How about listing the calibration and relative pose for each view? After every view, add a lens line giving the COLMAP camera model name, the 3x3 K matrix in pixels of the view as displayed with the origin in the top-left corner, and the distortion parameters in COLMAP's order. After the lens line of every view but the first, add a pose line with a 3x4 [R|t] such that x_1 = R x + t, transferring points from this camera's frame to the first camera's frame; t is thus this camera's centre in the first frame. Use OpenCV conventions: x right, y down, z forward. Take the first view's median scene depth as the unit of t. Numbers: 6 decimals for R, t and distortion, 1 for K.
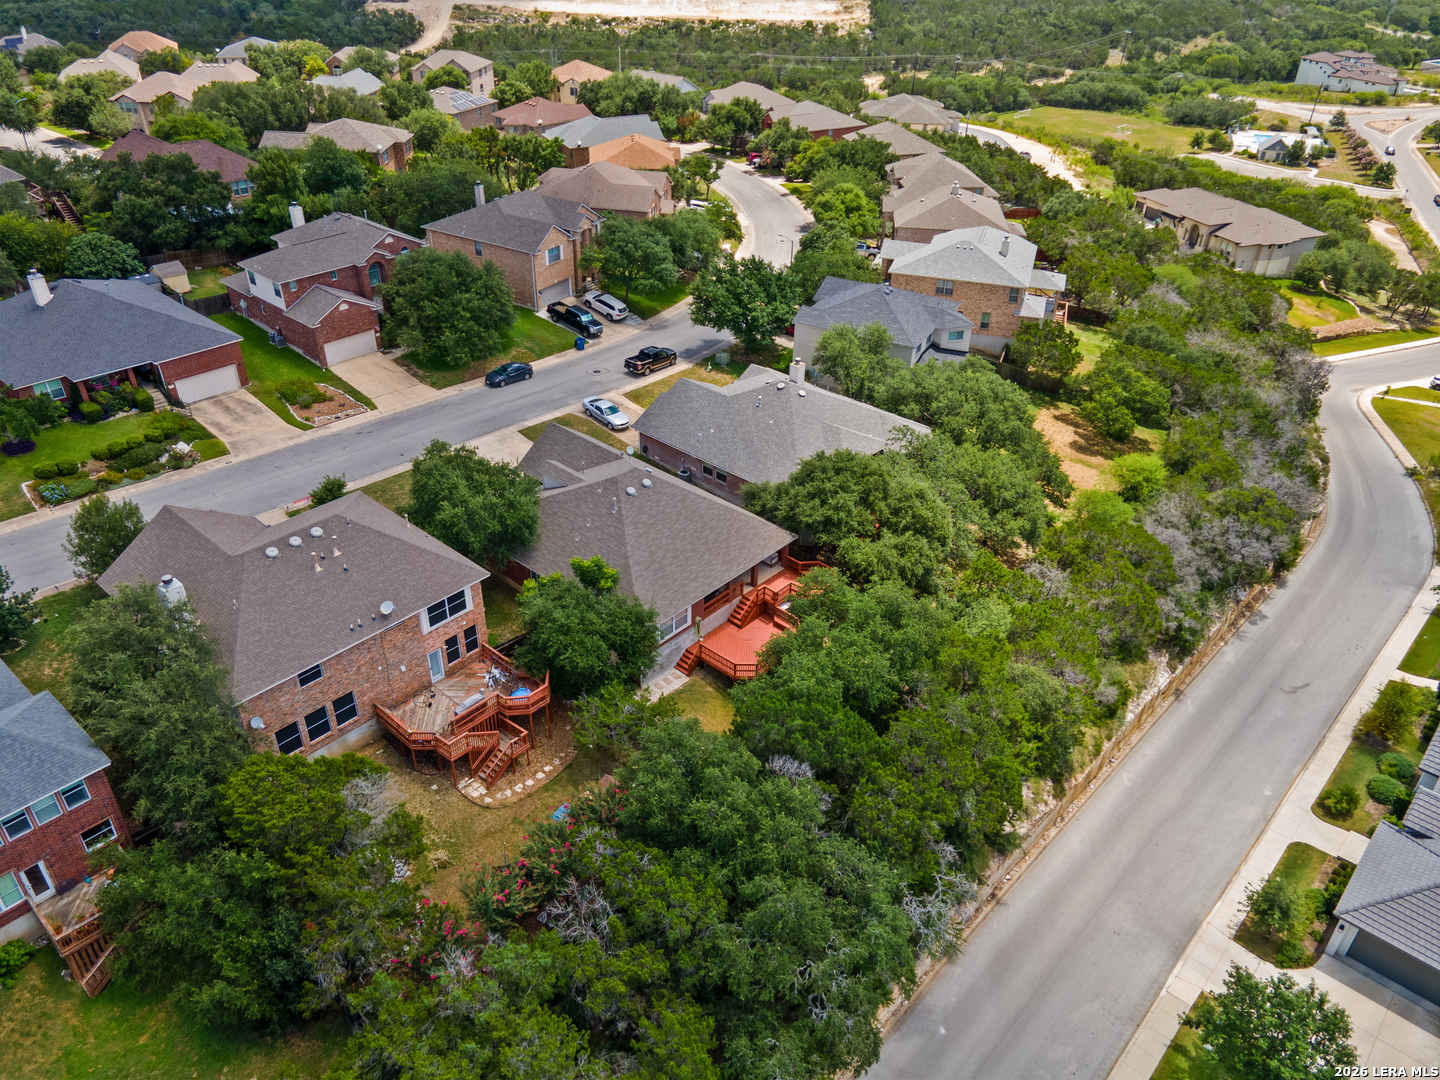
lens RADIAL K [[1060.6, 0, 720.0], [0, 1060.6, 540.0], [0, 0, 1]] dist [0.001968, 0.001289]
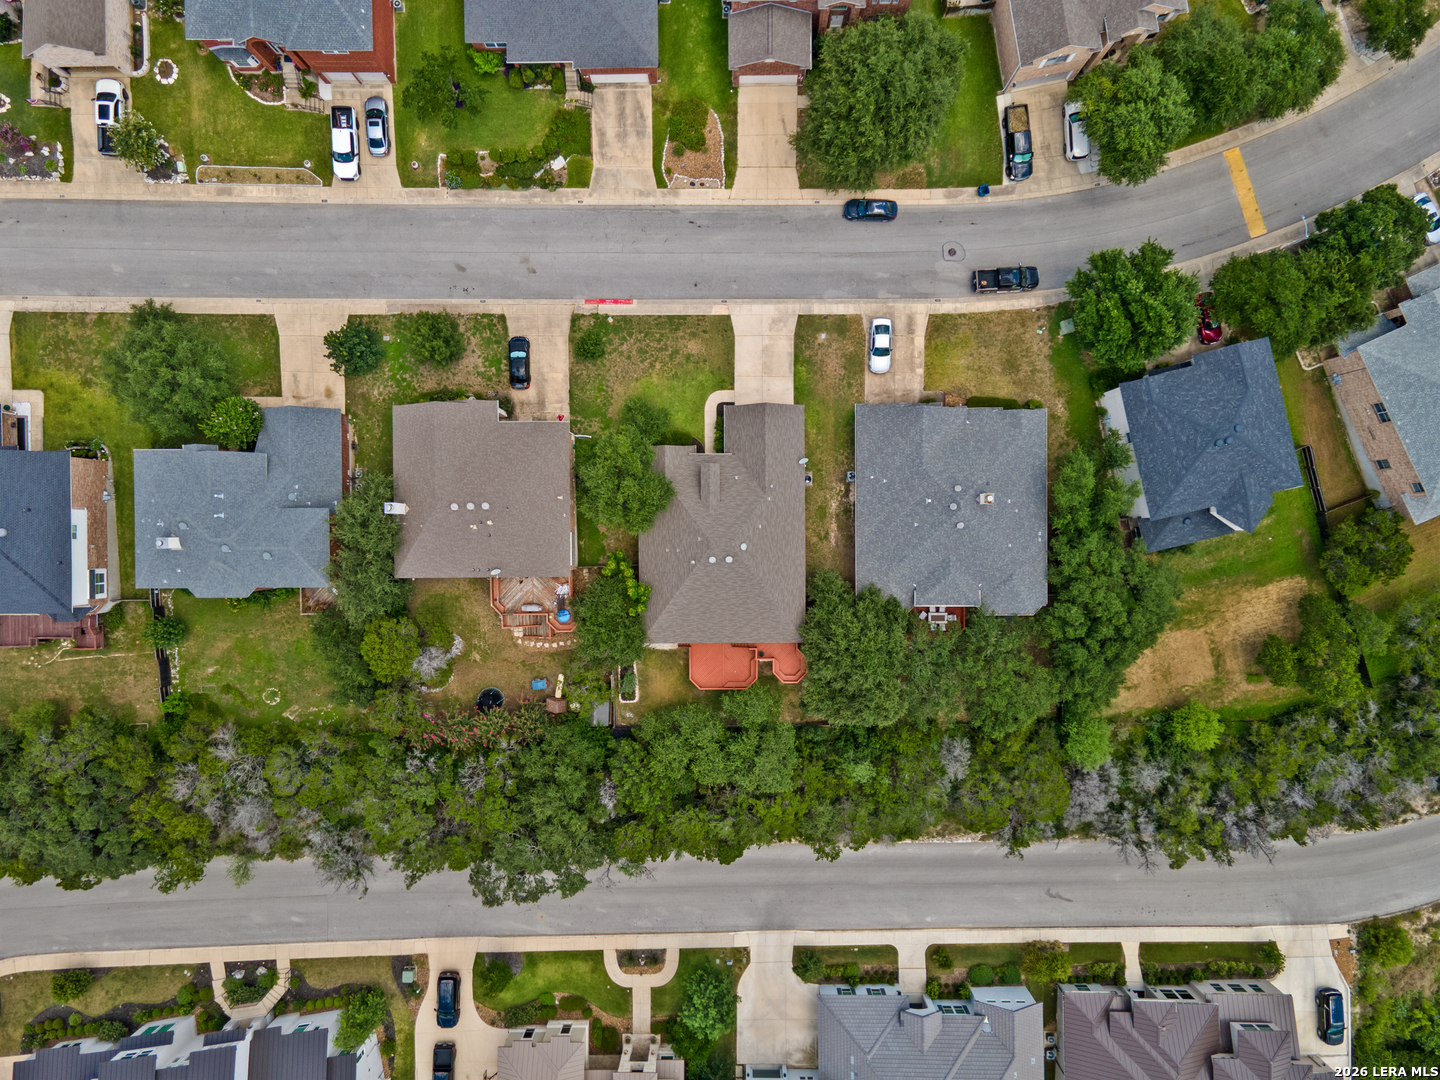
lens RADIAL K [[1060.6, 0, 720.0], [0, 1060.6, 540.0], [0, 0, 1]] dist [0.001968, 0.001289]
pose [[0.678926, 0.733691, -0.027509, -0.050577], [-0.374630, 0.378403, 0.846442, -1.077687], [0.631436, -0.564366, 0.531770, 0.273241]]
